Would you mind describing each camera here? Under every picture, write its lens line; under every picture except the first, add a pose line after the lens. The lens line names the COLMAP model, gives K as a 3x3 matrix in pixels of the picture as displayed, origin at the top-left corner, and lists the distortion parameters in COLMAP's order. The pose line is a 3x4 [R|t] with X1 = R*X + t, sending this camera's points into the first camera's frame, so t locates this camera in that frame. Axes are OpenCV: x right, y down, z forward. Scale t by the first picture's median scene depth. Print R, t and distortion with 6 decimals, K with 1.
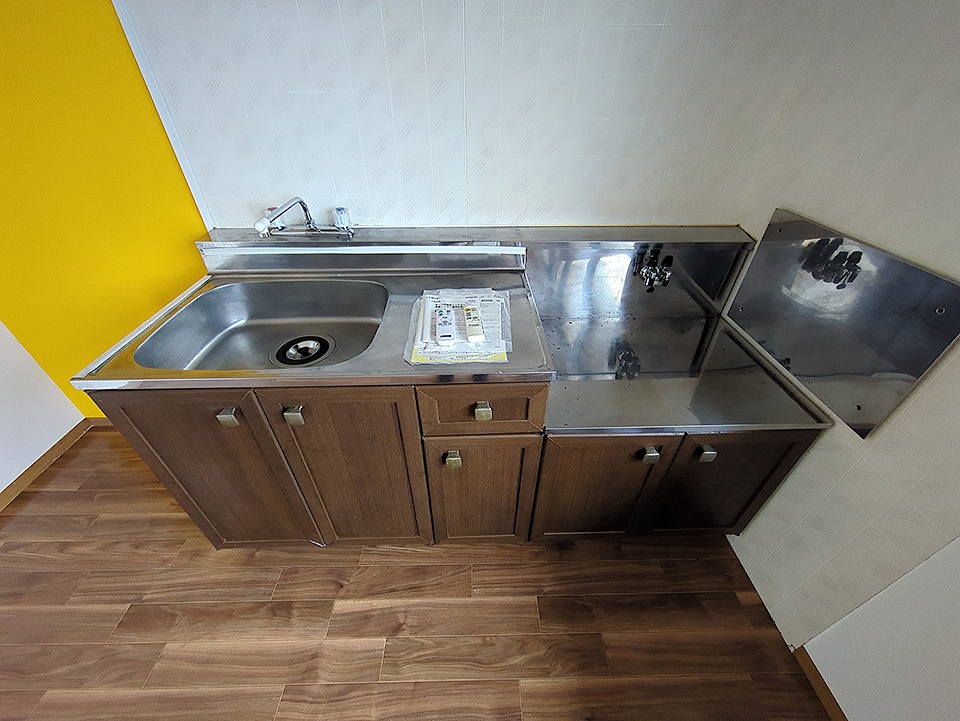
lens RADIAL K [[380.6, 0, 477.9], [0, 380.6, 362.9], [0, 0, 1]] dist [0.000151, 0.000882]
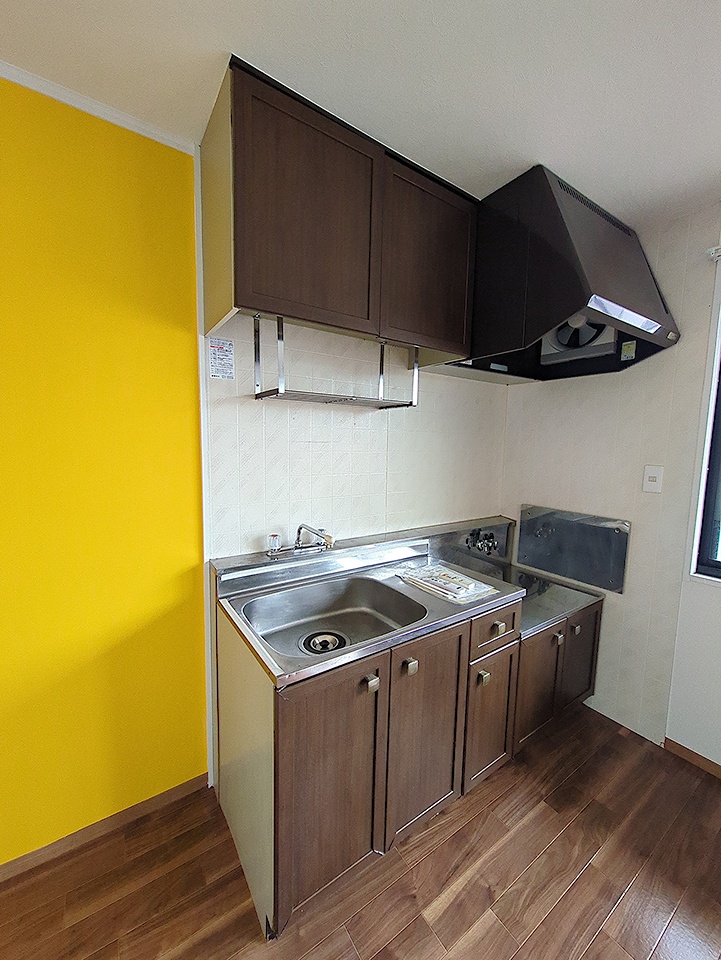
lens RADIAL K [[380.6, 0, 359.4], [0, 380.6, 478.9], [0, 0, 1]] dist [0.000151, 0.000882]
pose [[0.839332, -0.039962, 0.542149, -0.981103], [0.310278, 0.854109, -0.417403, 0.058070], [-0.446374, 0.518556, 0.729280, -0.169094]]
